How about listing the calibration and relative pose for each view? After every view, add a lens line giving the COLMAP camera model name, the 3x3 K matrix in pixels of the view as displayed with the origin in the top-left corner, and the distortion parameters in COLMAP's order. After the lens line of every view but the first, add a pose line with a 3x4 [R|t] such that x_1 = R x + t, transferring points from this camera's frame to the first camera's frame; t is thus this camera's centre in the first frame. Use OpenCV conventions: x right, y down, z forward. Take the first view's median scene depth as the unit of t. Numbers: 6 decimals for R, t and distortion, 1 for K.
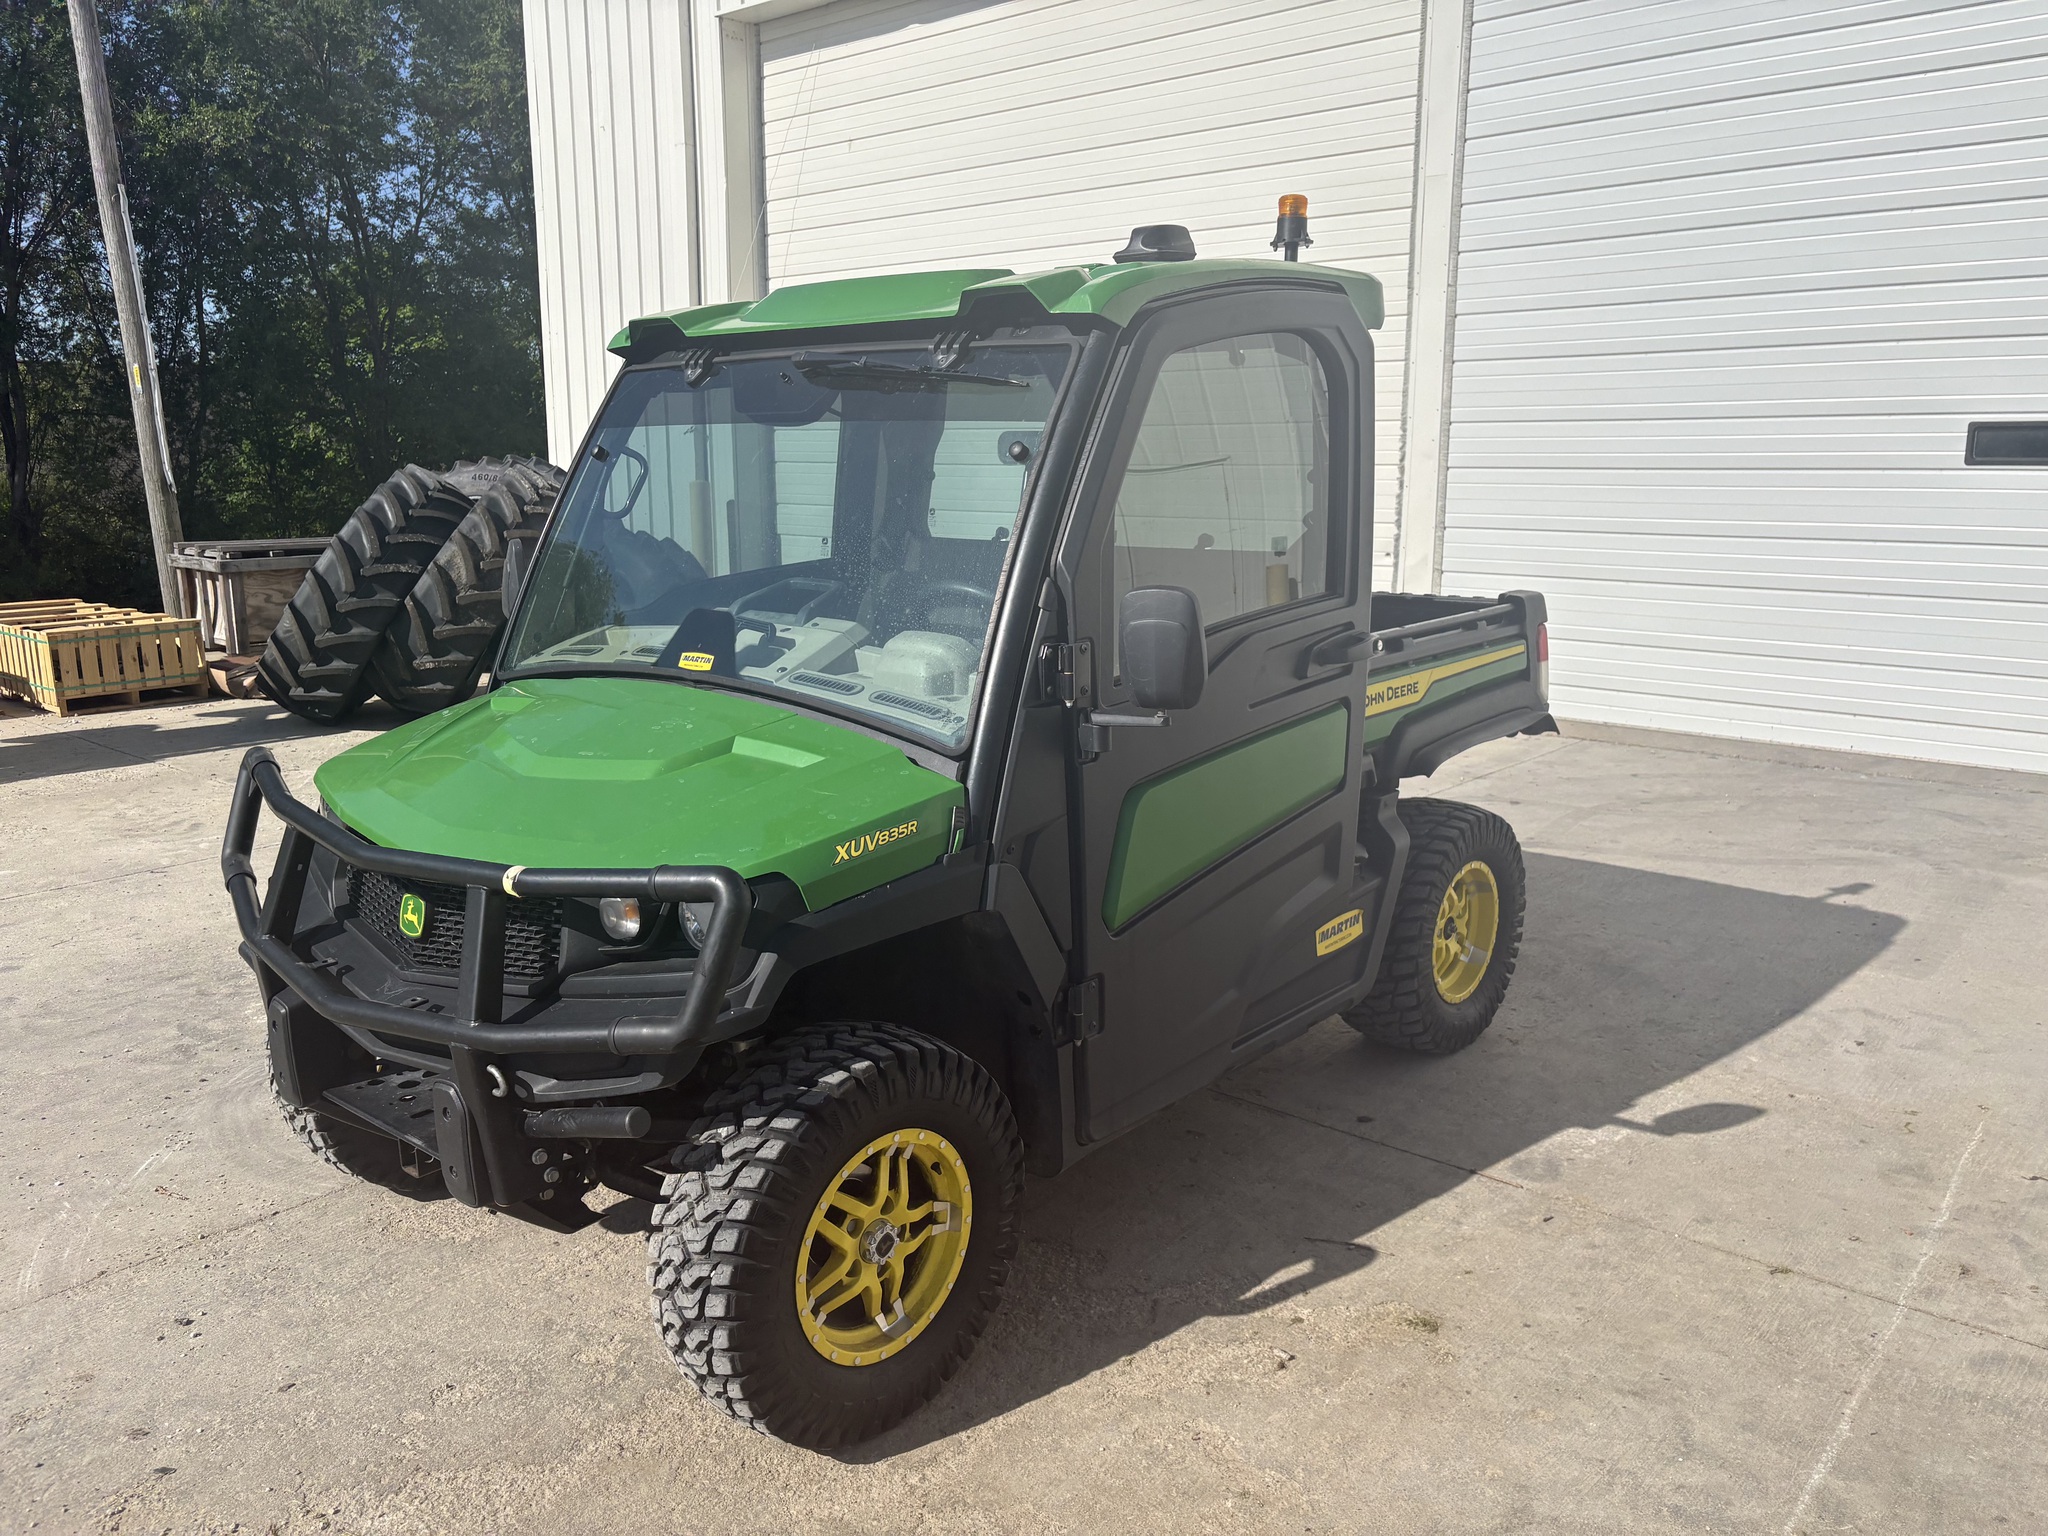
lens RADIAL K [[1542.1, 0, 1025.8], [0, 1542.1, 750.0], [0, 0, 1]] dist [0.050172, -0.052072]
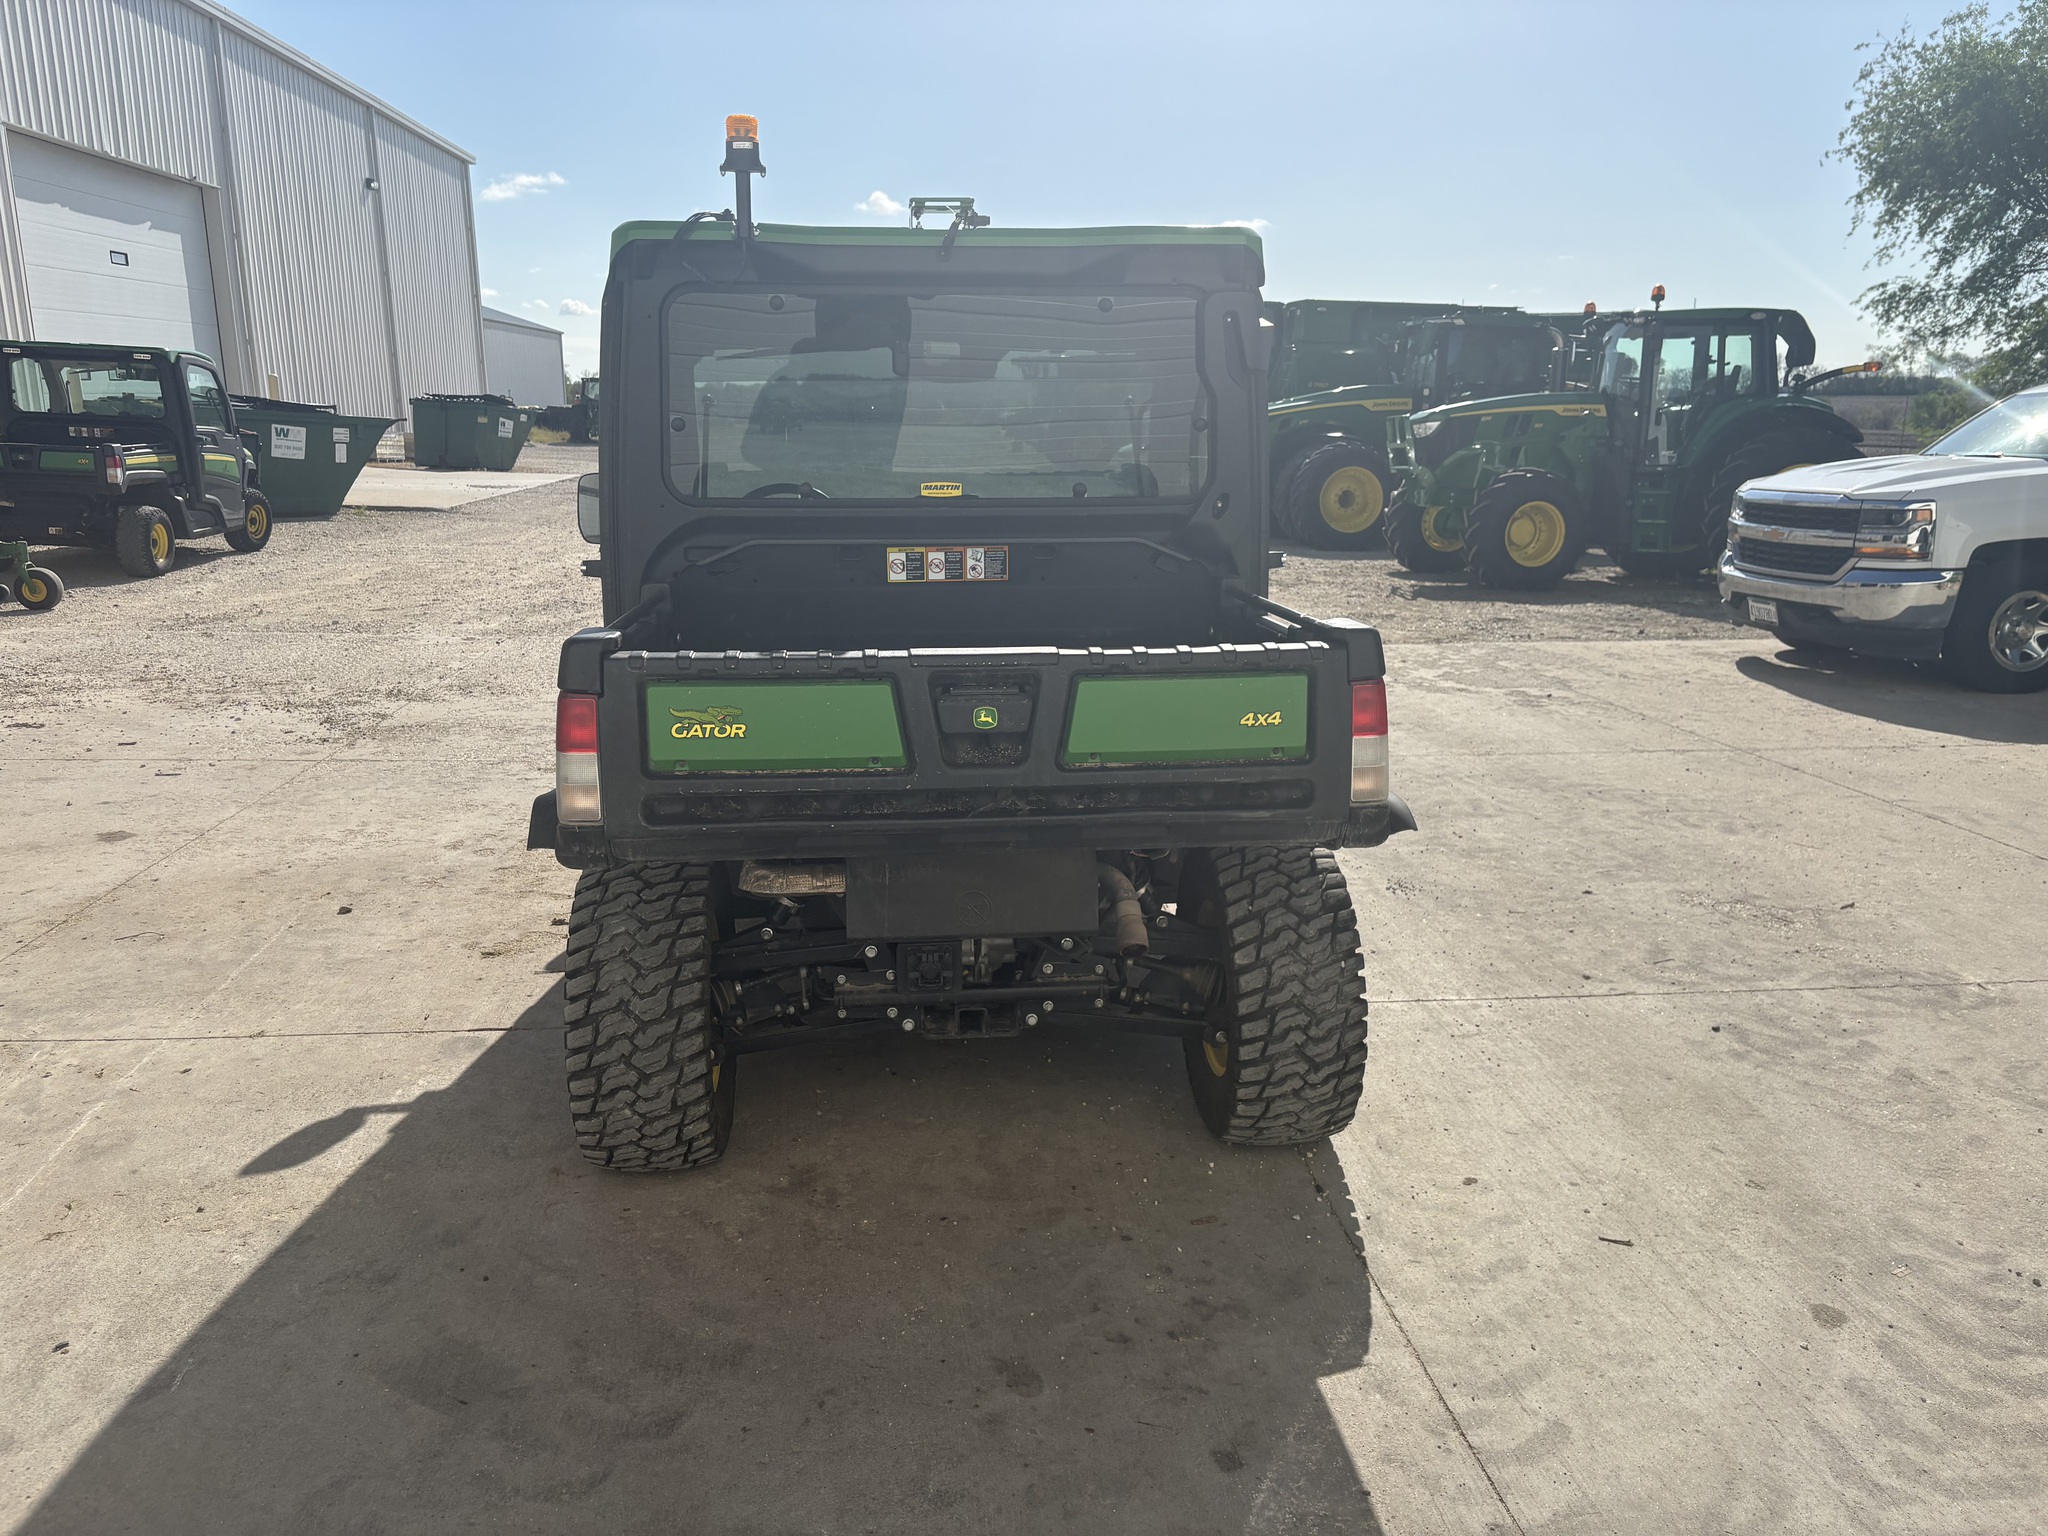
lens RADIAL K [[1557.4, 0, 1024.5], [0, 1557.4, 742.6], [0, 0, 1]] dist [0.044684, -0.046879]
pose [[-0.683954, 0.156597, -0.712520, 0.781397], [-0.134635, 0.932818, 0.334252, -0.348034], [0.716994, 0.324543, -0.616921, 1.820041]]
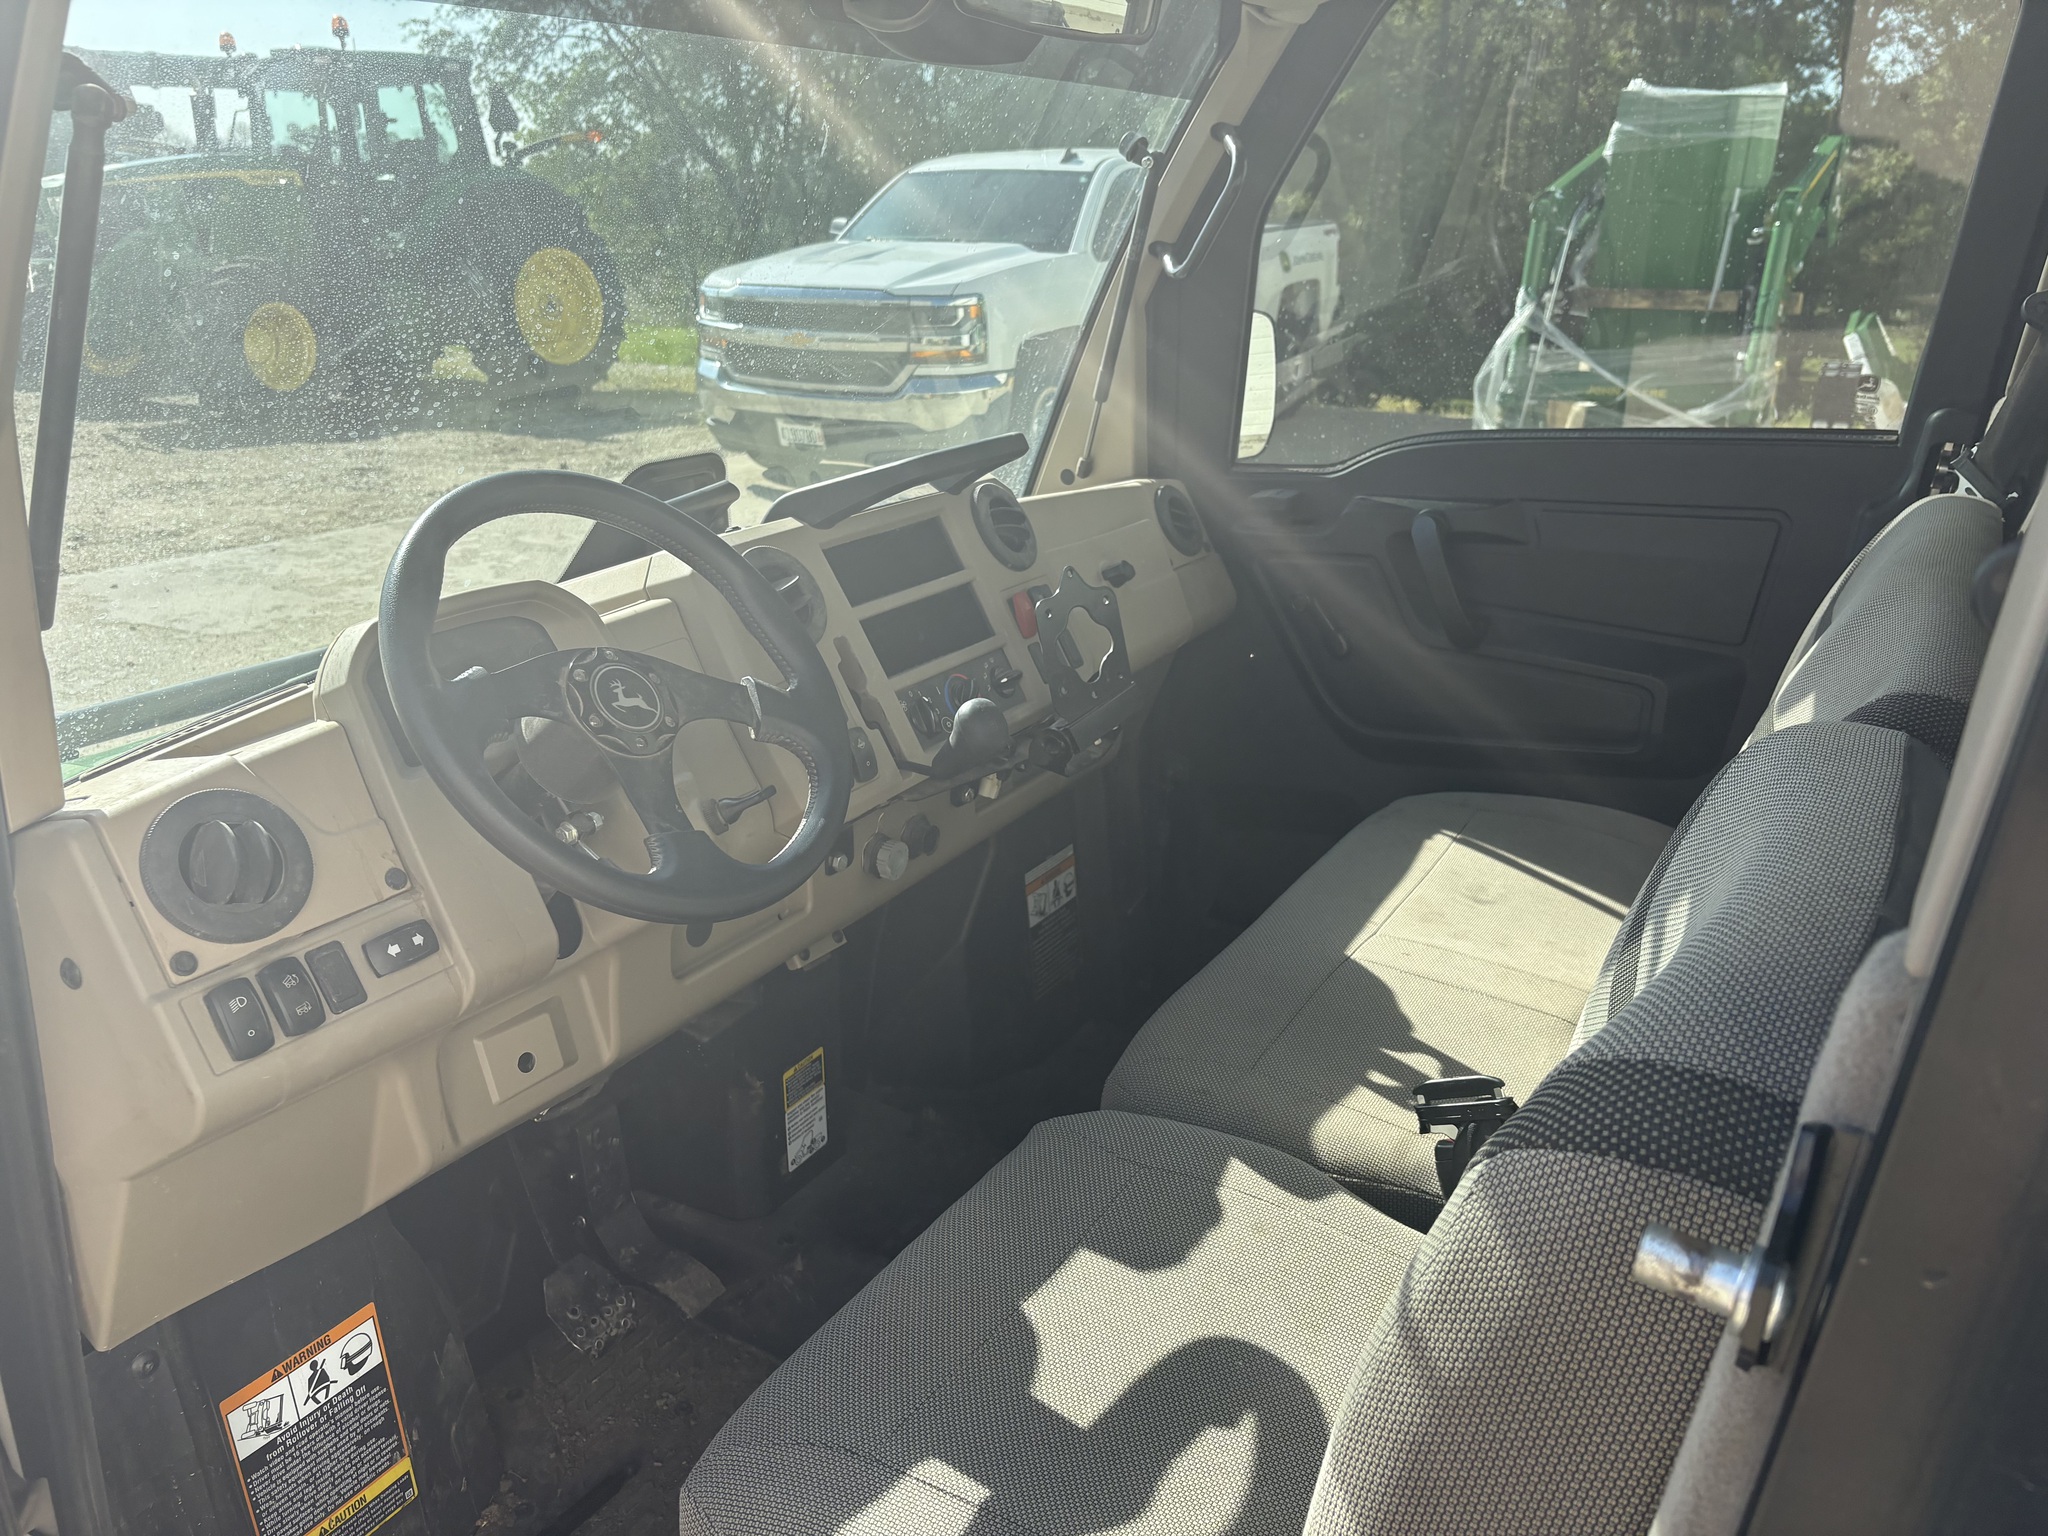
lens RADIAL K [[1539.8, 0, 1024.0], [0, 1539.8, 768.0], [0, 0, 1]] dist [0.049753, -0.052876]
pose [[0.171100, 0.349339, -0.921242, 0.268081], [-0.199248, 0.927979, 0.314888, -0.151141], [0.964896, 0.129679, 0.228383, 0.850697]]
